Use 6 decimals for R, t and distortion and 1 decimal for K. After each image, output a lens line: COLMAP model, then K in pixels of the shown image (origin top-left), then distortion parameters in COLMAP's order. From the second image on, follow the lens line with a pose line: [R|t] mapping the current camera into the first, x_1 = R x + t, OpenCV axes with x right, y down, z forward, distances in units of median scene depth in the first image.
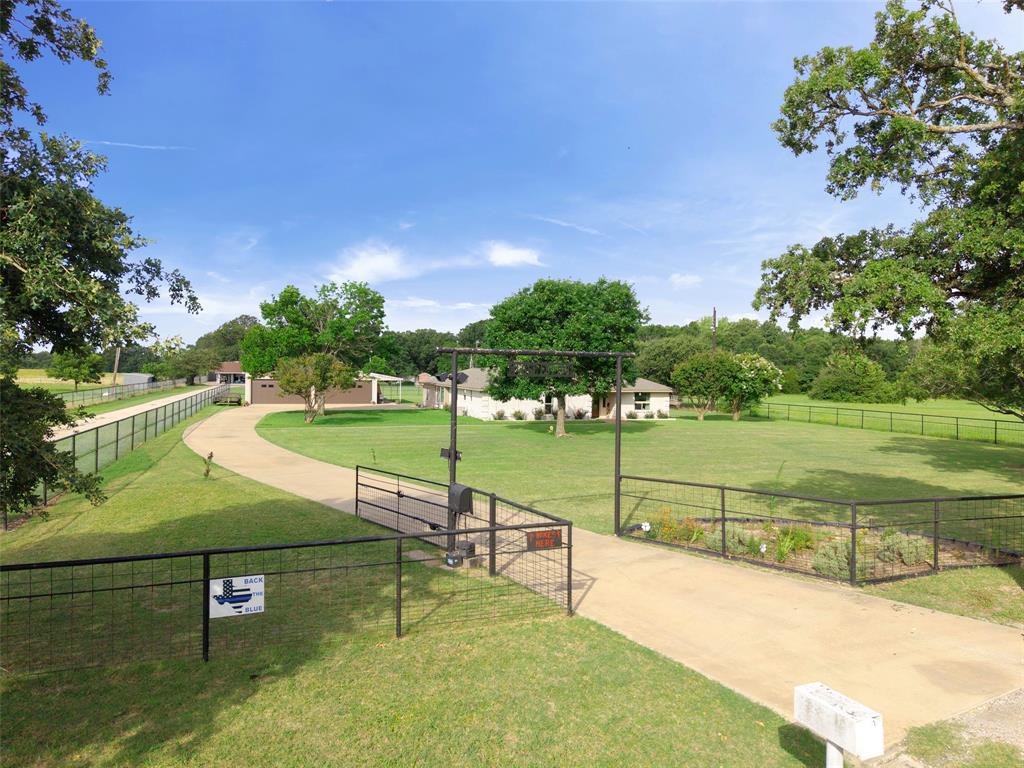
lens RADIAL K [[687.1, 0, 512.7], [0, 687.1, 380.0], [0, 0, 1]] dist [0.042597, -0.040618]
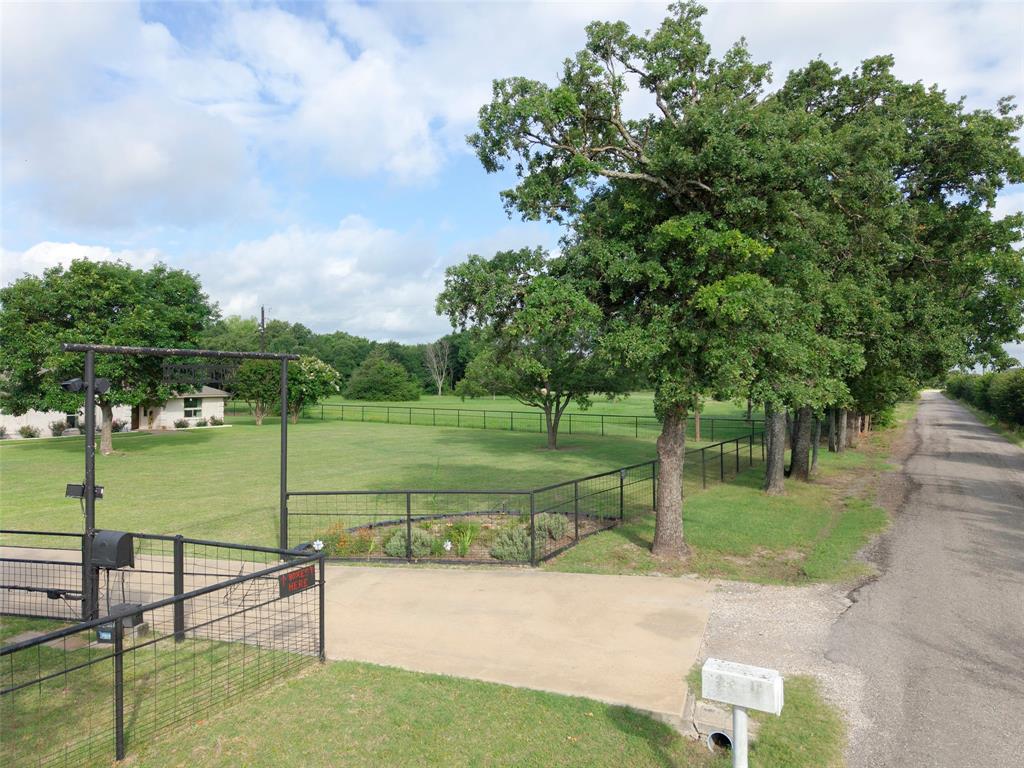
lens RADIAL K [[687.1, 0, 512.7], [0, 687.1, 380.0], [0, 0, 1]] dist [0.042597, -0.040618]
pose [[0.777338, -0.012698, 0.628955, -0.197661], [0.014033, 0.999897, 0.002843, -0.006039], [-0.628927, 0.006616, 0.777437, 0.135331]]
